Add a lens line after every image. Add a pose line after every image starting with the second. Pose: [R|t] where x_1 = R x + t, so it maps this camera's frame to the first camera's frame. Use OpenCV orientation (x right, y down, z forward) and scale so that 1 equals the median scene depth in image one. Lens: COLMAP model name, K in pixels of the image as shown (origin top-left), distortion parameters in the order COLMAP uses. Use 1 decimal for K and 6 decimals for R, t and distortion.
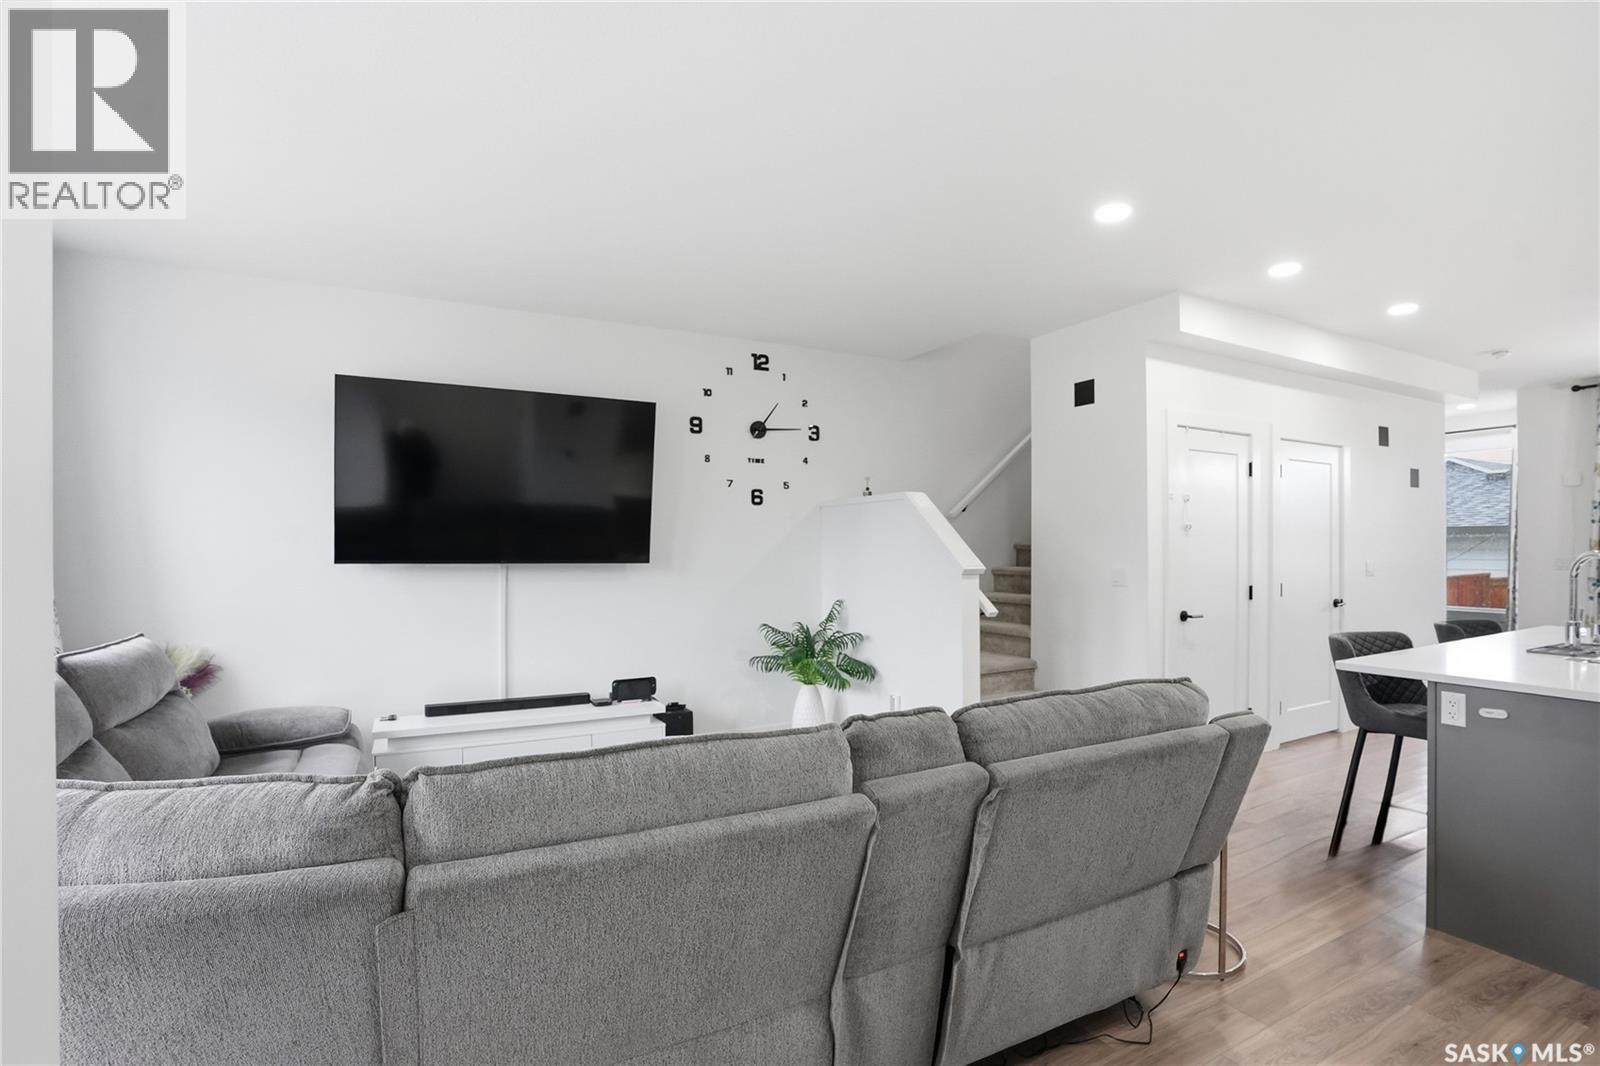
lens RADIAL K [[751.1, 0, 800.7], [0, 751.1, 545.2], [0, 0, 1]] dist [-0.071546, 0.024930]
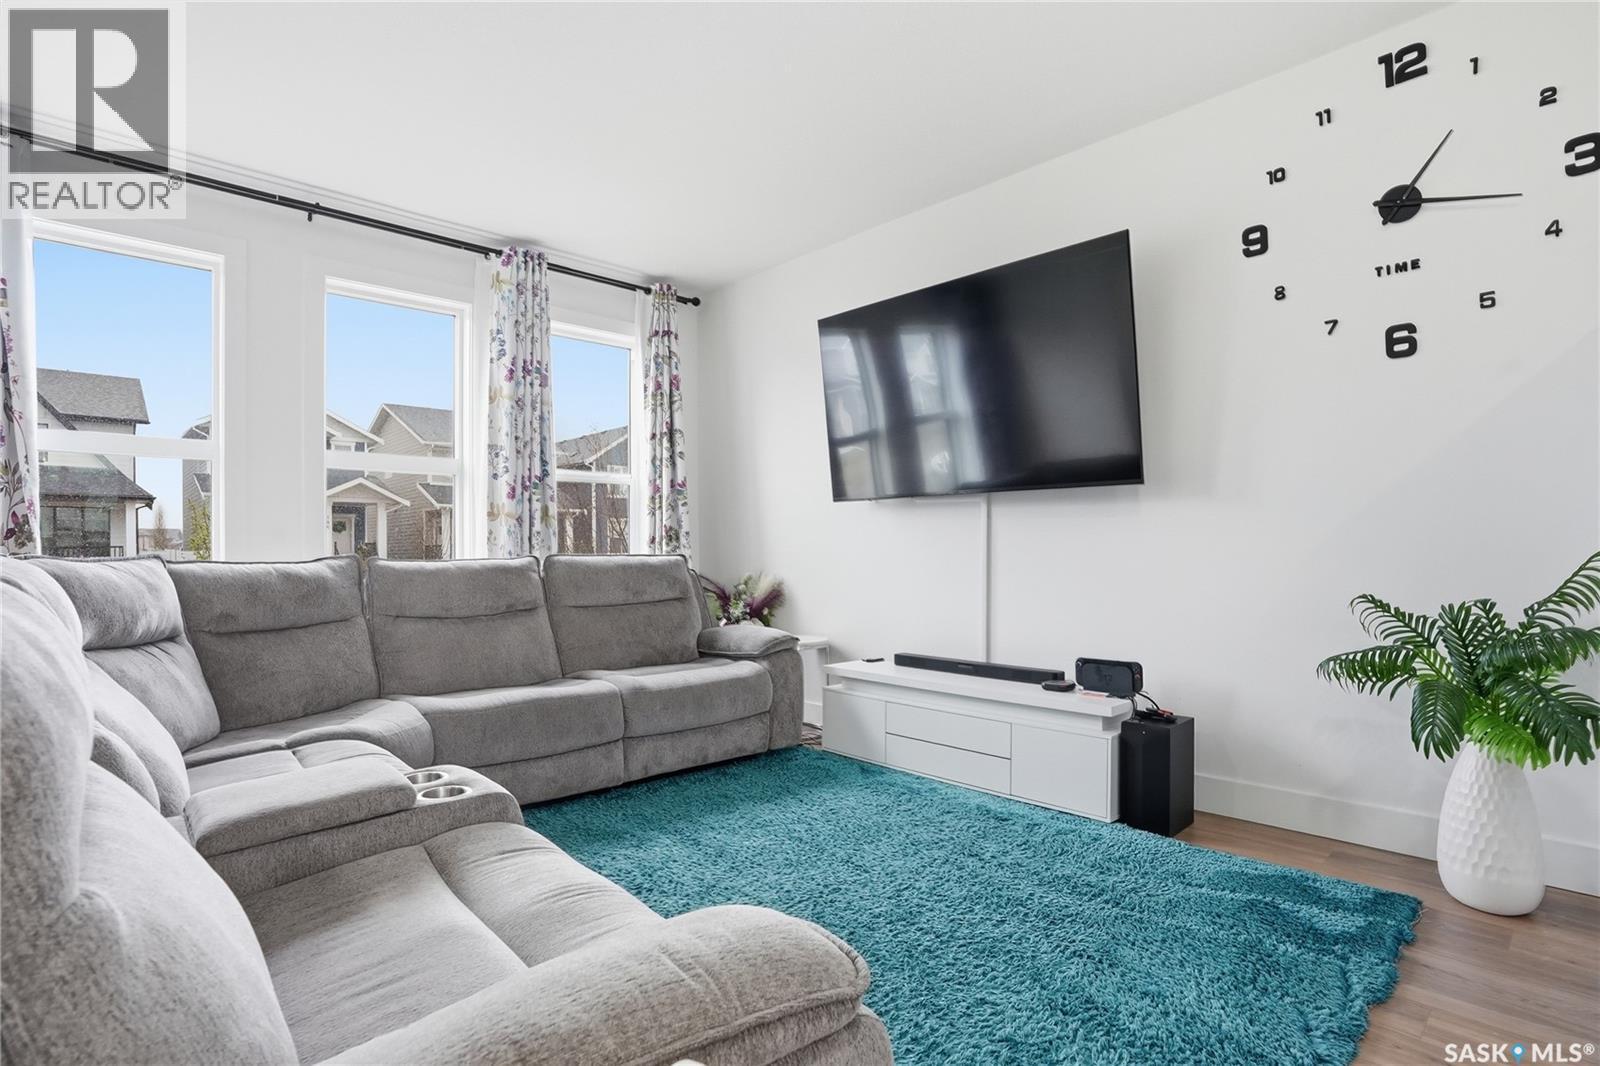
lens RADIAL K [[787.8, 0, 800.8], [0, 787.8, 550.2], [0, 0, 1]] dist [-0.063478, 0.022497]
pose [[0.260661, 0.000701, -0.965430, 0.335273], [0.010765, 0.999935, 0.003633, 0.069549], [0.965370, -0.011340, 0.260637, 0.511969]]
